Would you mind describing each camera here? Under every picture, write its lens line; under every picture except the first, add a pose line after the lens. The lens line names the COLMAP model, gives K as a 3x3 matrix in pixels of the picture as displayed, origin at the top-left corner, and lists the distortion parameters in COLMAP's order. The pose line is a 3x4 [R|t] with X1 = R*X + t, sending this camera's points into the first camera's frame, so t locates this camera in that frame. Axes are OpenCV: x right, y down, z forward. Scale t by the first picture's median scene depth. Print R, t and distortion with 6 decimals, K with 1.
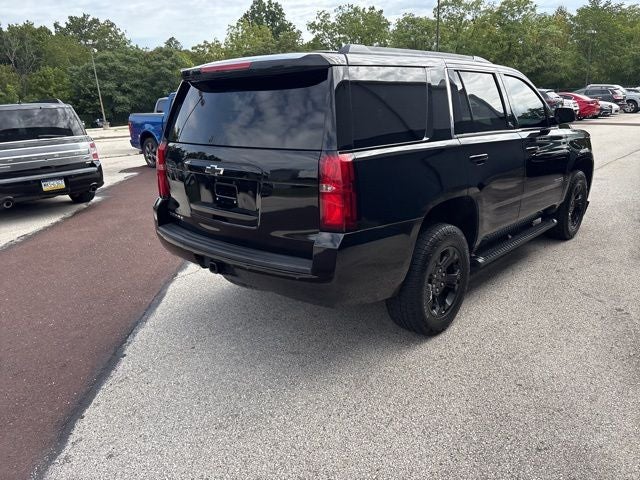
lens RADIAL K [[482.8, 0, 318.0], [0, 482.8, 242.1], [0, 0, 1]] dist [0.058682, -0.061420]
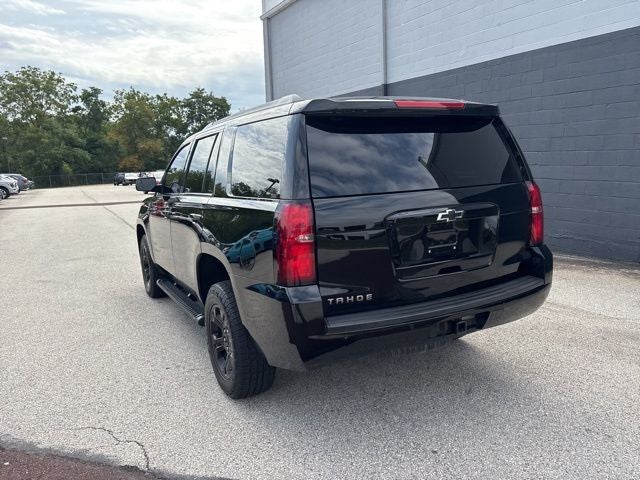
lens RADIAL K [[482.8, 0, 322.2], [0, 482.8, 241.4], [0, 0, 1]] dist [0.058682, -0.061420]
pose [[0.332853, -0.130350, 0.933926, -0.636821], [0.294082, 0.955354, 0.028530, -0.110306], [-0.895949, 0.265155, 0.356326, 0.514971]]
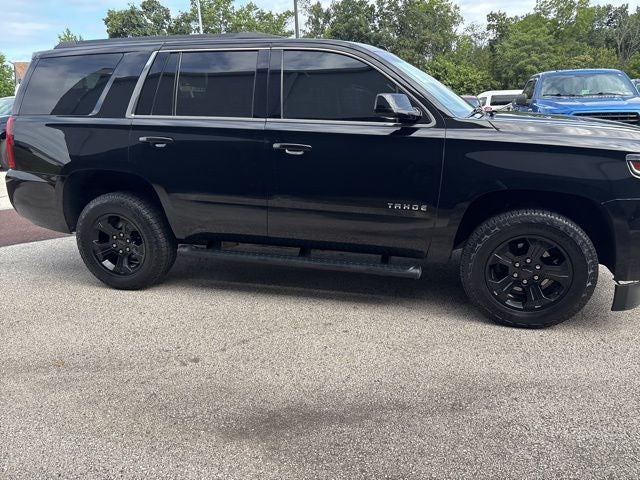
lens RADIAL K [[482.8, 0, 326.2], [0, 482.8, 238.2], [0, 0, 1]] dist [0.058682, -0.061420]
pose [[0.451414, 0.266756, -0.851508, 0.910801], [-0.246591, 0.954401, 0.168263, -0.153252], [0.857565, 0.134018, 0.496610, 0.543076]]
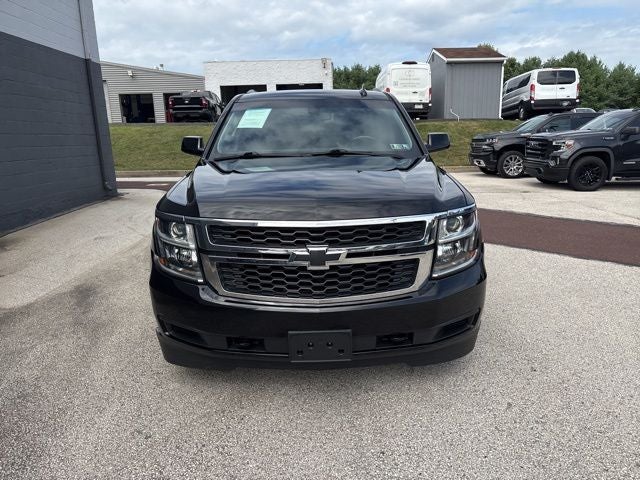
lens RADIAL K [[482.8, 0, 321.4], [0, 482.8, 240.6], [0, 0, 1]] dist [0.058682, -0.061420]
pose [[-0.733581, 0.202573, -0.648709, 0.815007], [-0.153206, 0.880677, 0.448259, -0.467739], [0.662109, 0.428220, -0.615012, 1.537360]]
